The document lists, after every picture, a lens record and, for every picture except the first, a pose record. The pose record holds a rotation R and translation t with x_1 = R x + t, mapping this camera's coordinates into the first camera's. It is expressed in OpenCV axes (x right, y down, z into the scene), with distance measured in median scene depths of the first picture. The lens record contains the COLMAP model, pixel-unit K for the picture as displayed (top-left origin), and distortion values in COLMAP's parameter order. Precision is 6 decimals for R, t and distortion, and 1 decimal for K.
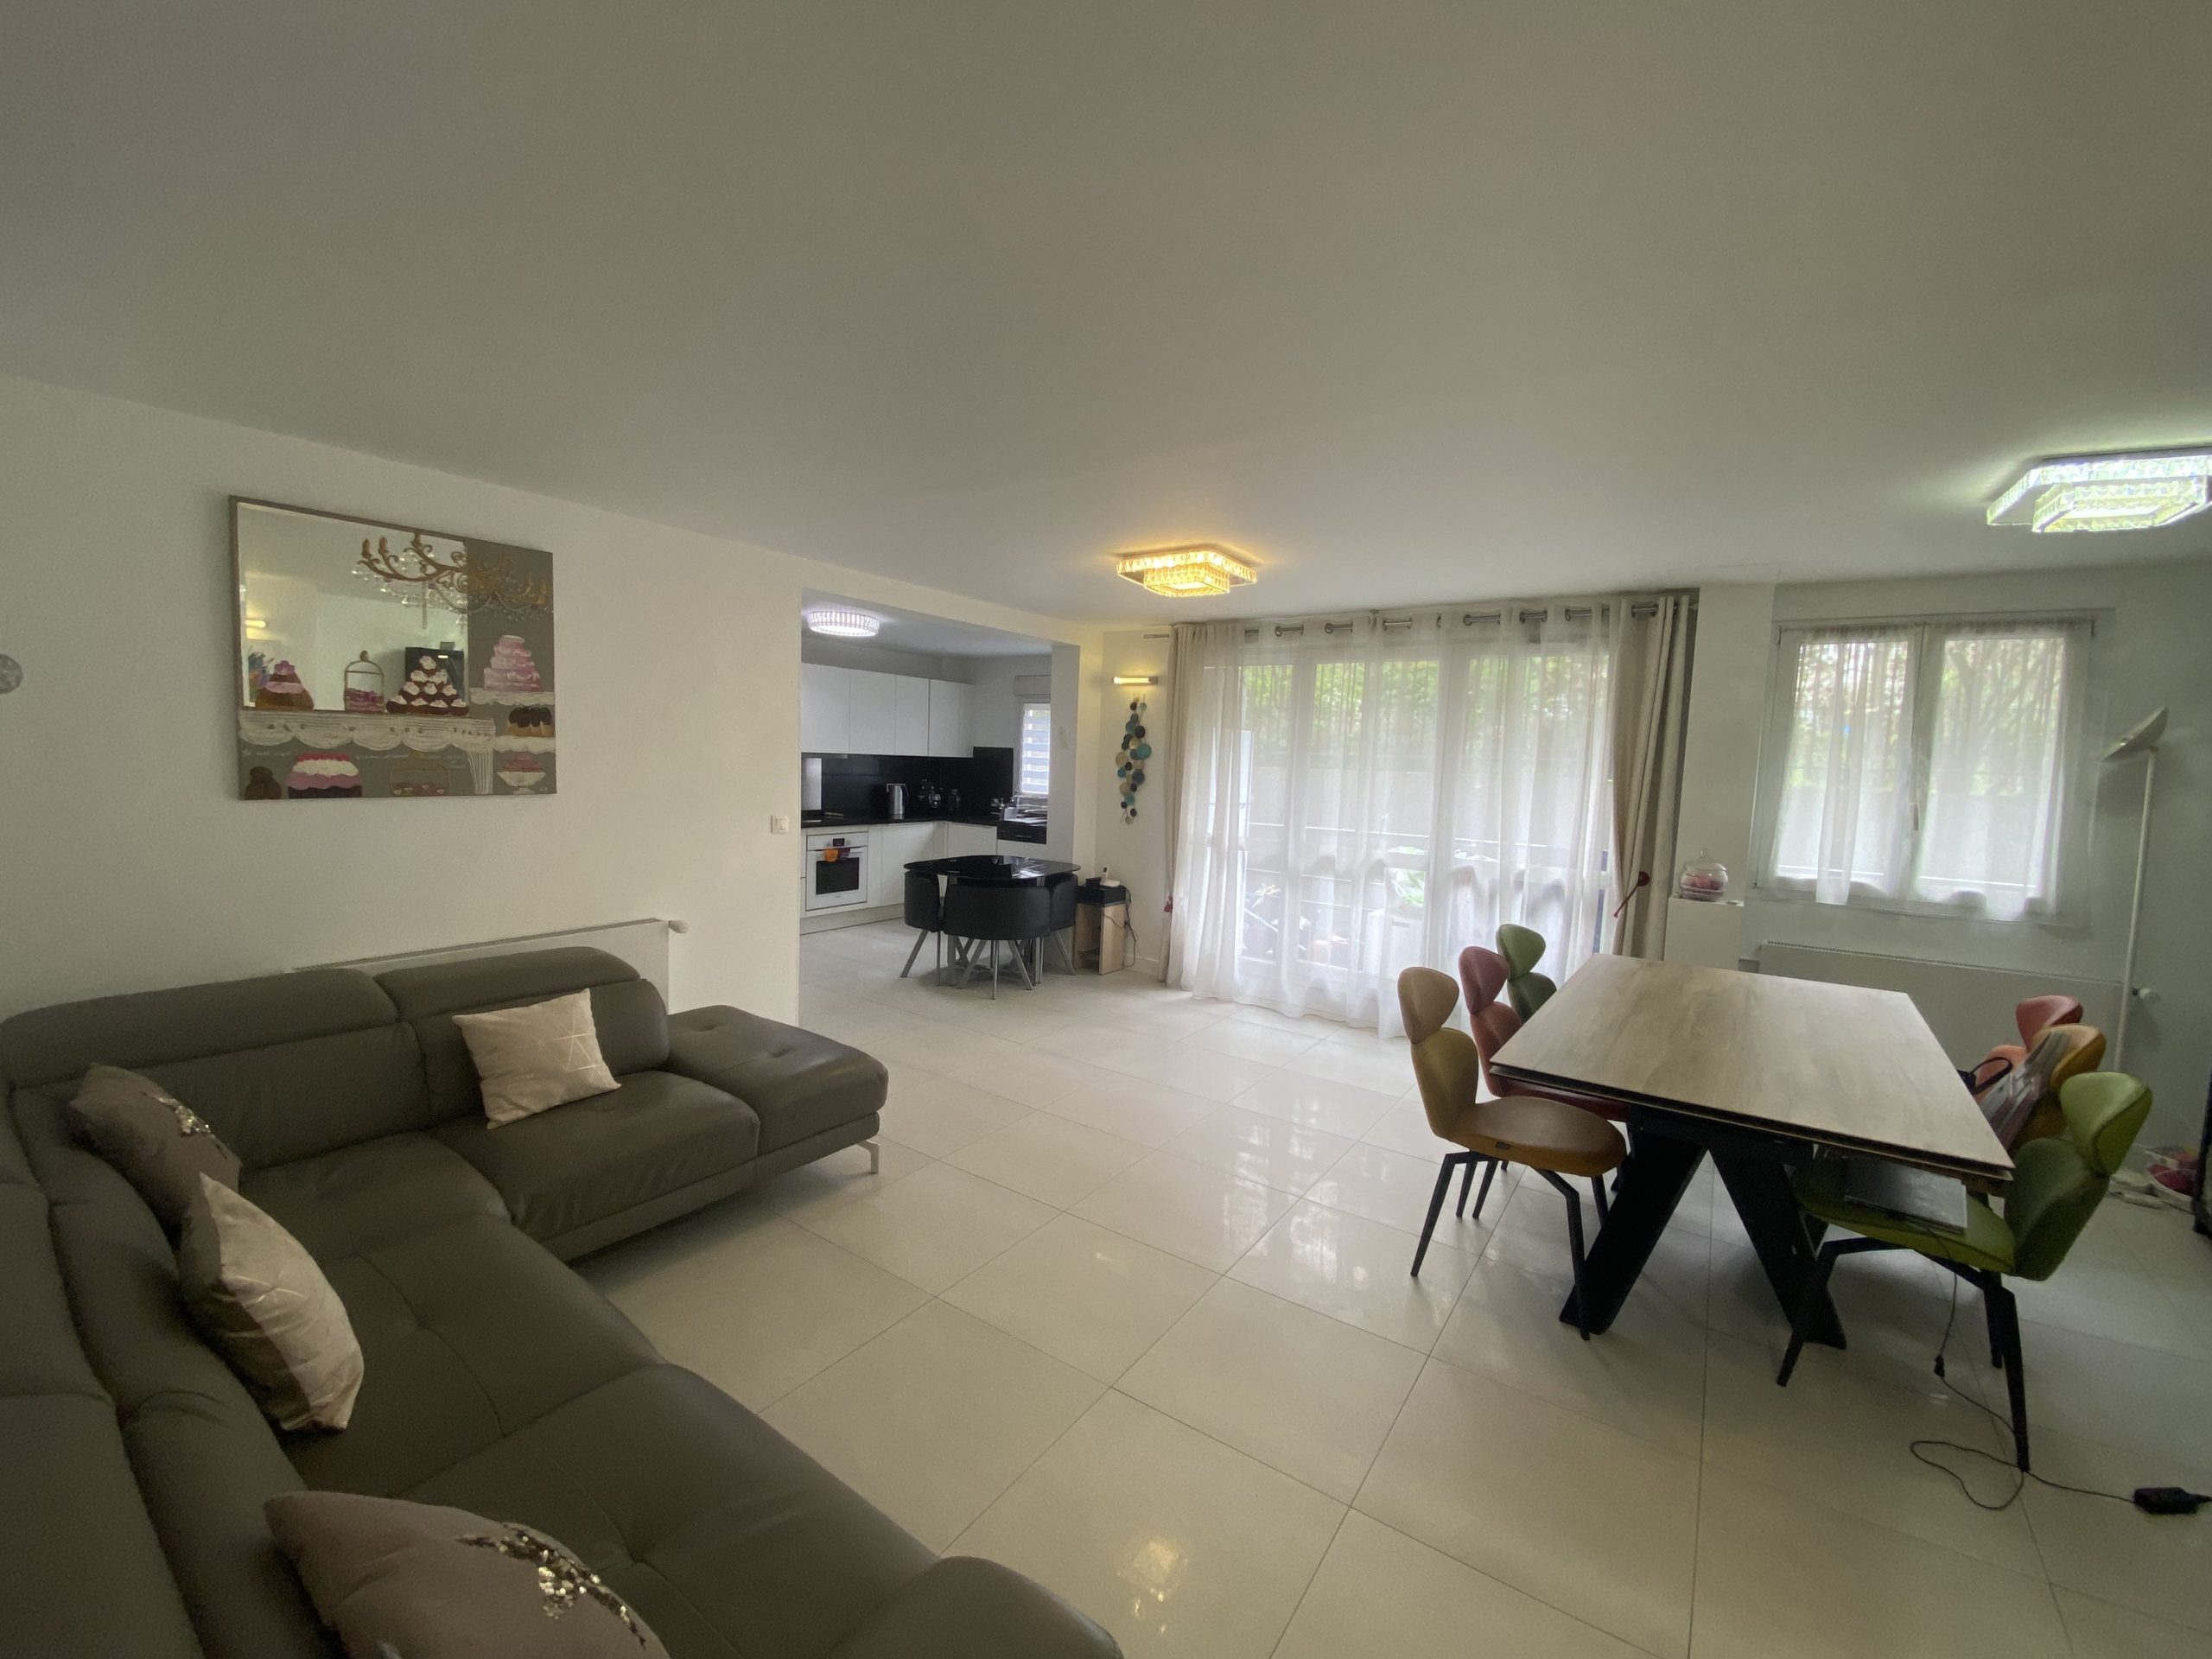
lens RADIAL K [[905.2, 0, 1114.1], [0, 905.2, 830.3], [0, 0, 1]] dist [0.001026, -0.000039]
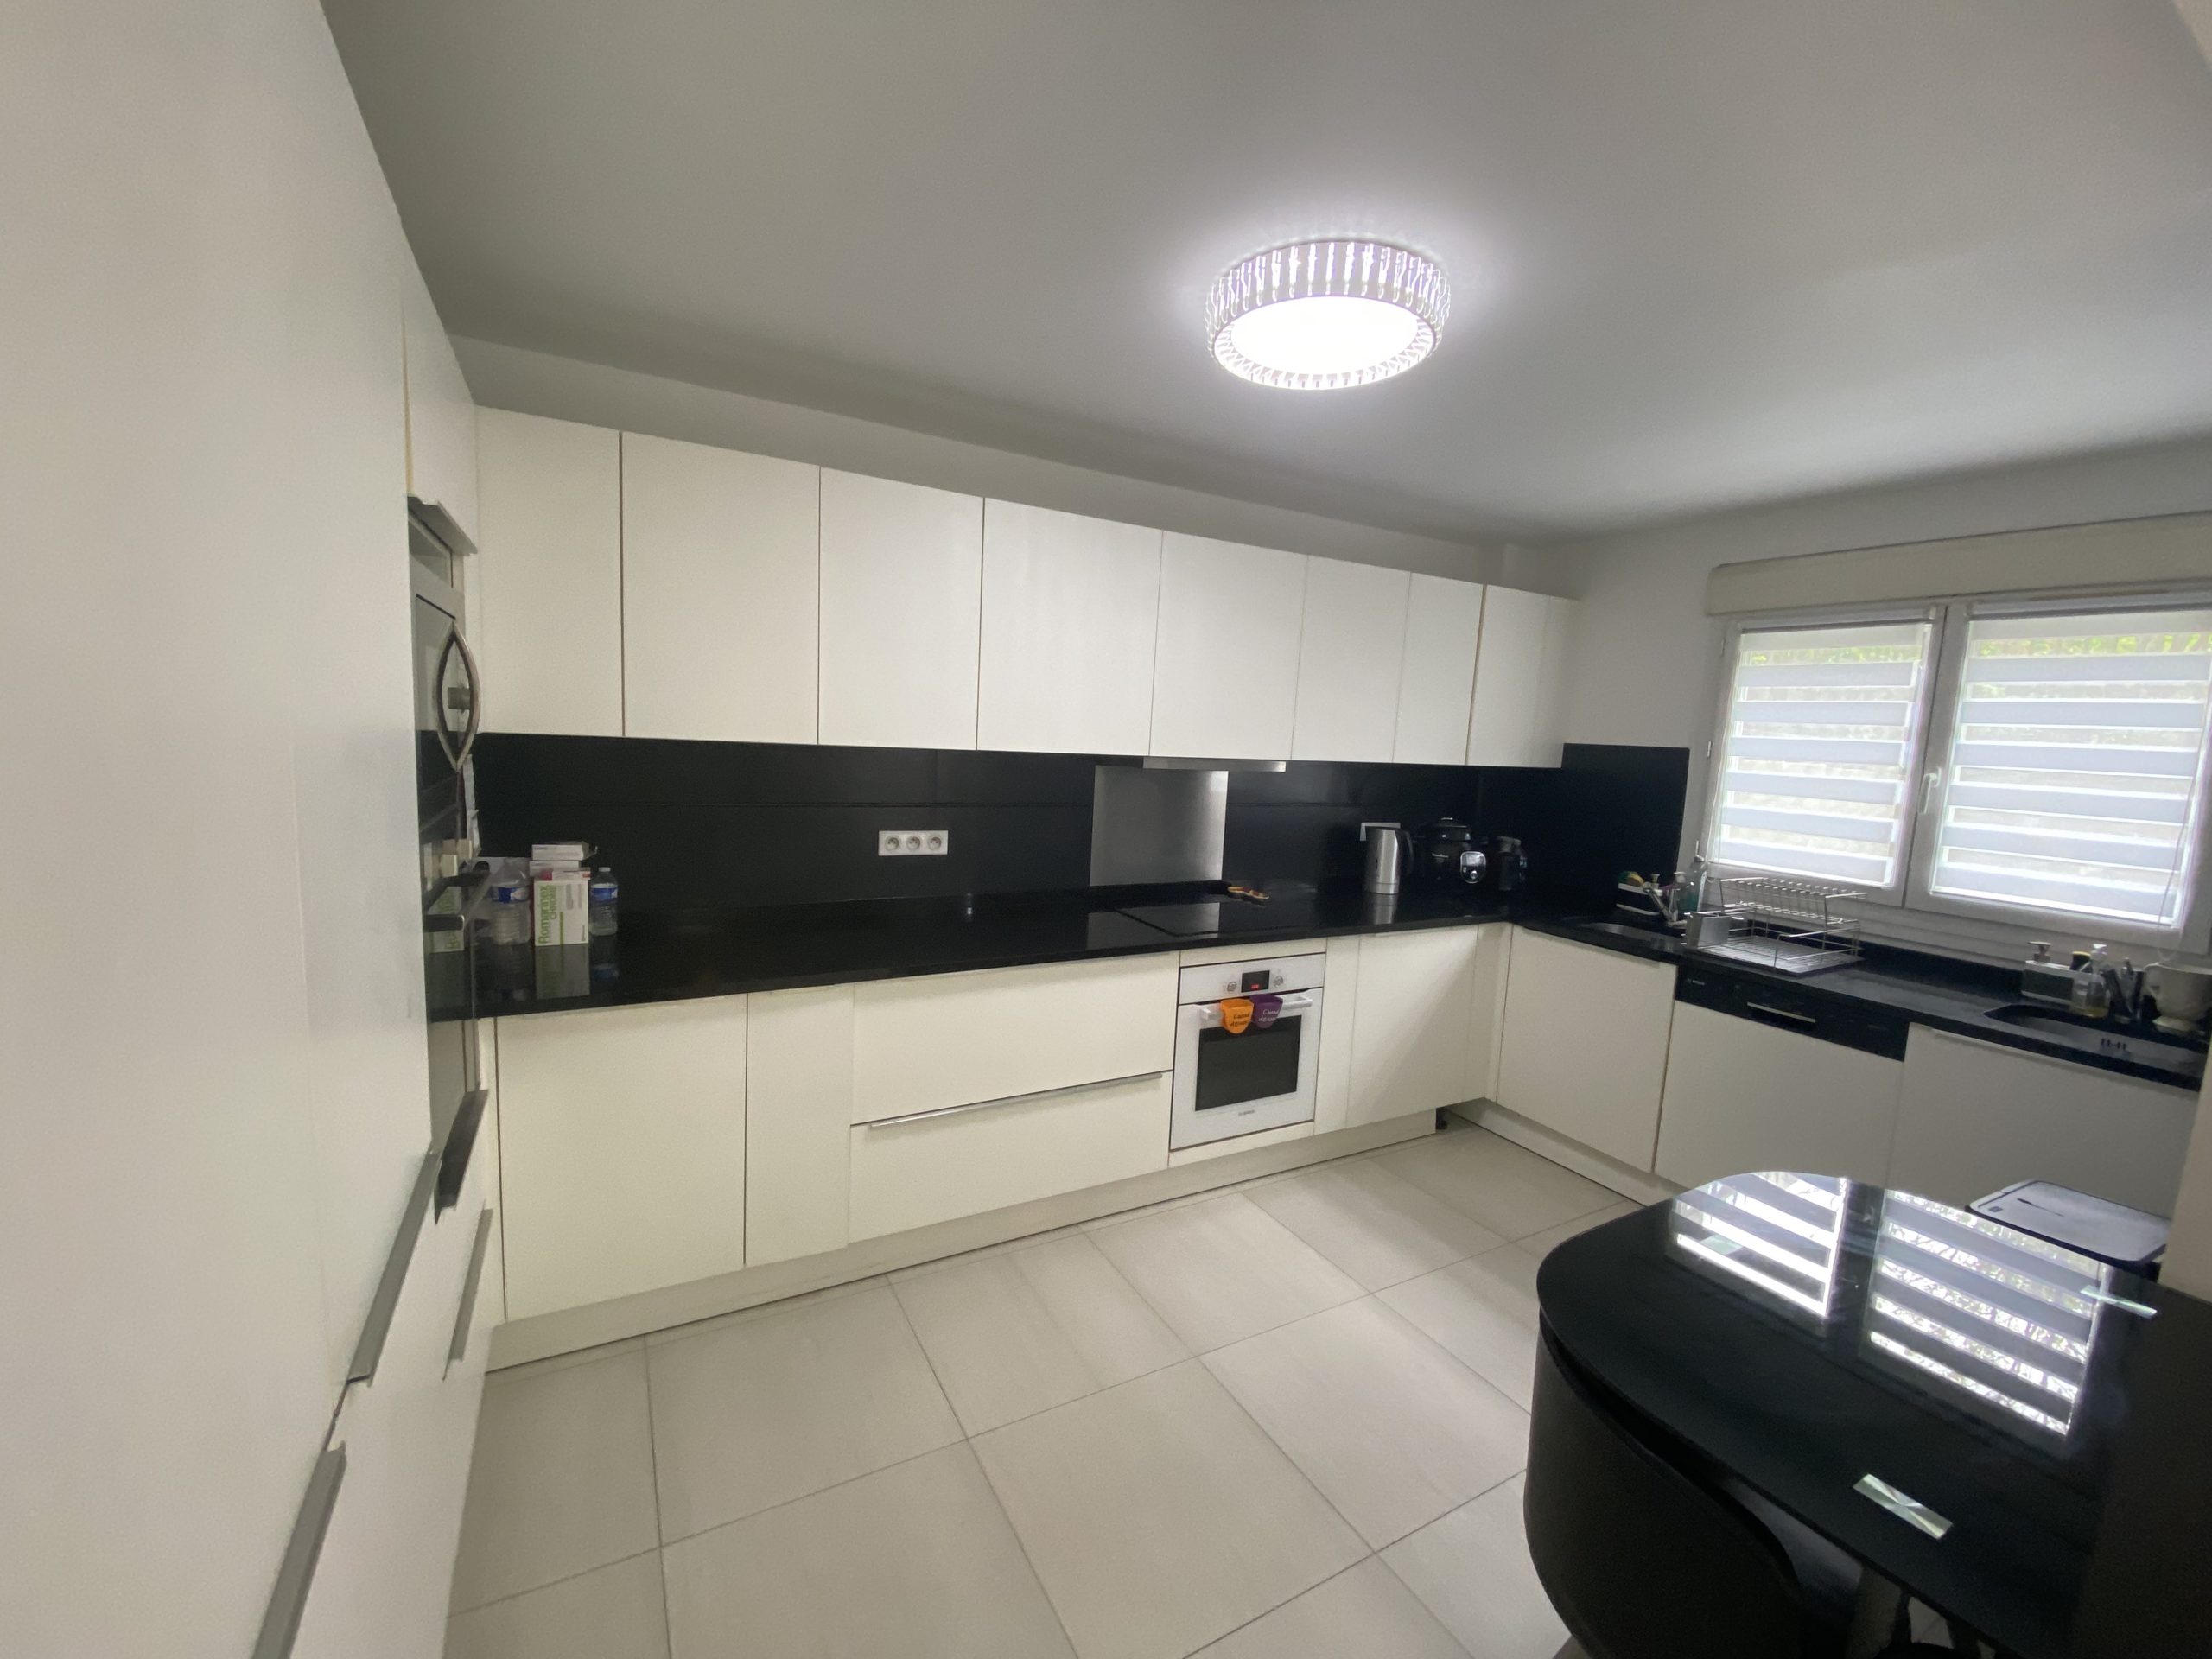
lens RADIAL K [[905.2, 0, 1112.8], [0, 905.2, 834.1], [0, 0, 1]] dist [0.001026, -0.000039]
pose [[0.897840, 0.052772, -0.437149, -0.172911], [-0.042849, 0.998552, 0.032539, -0.058665], [0.438233, -0.010484, 0.898800, 0.560139]]
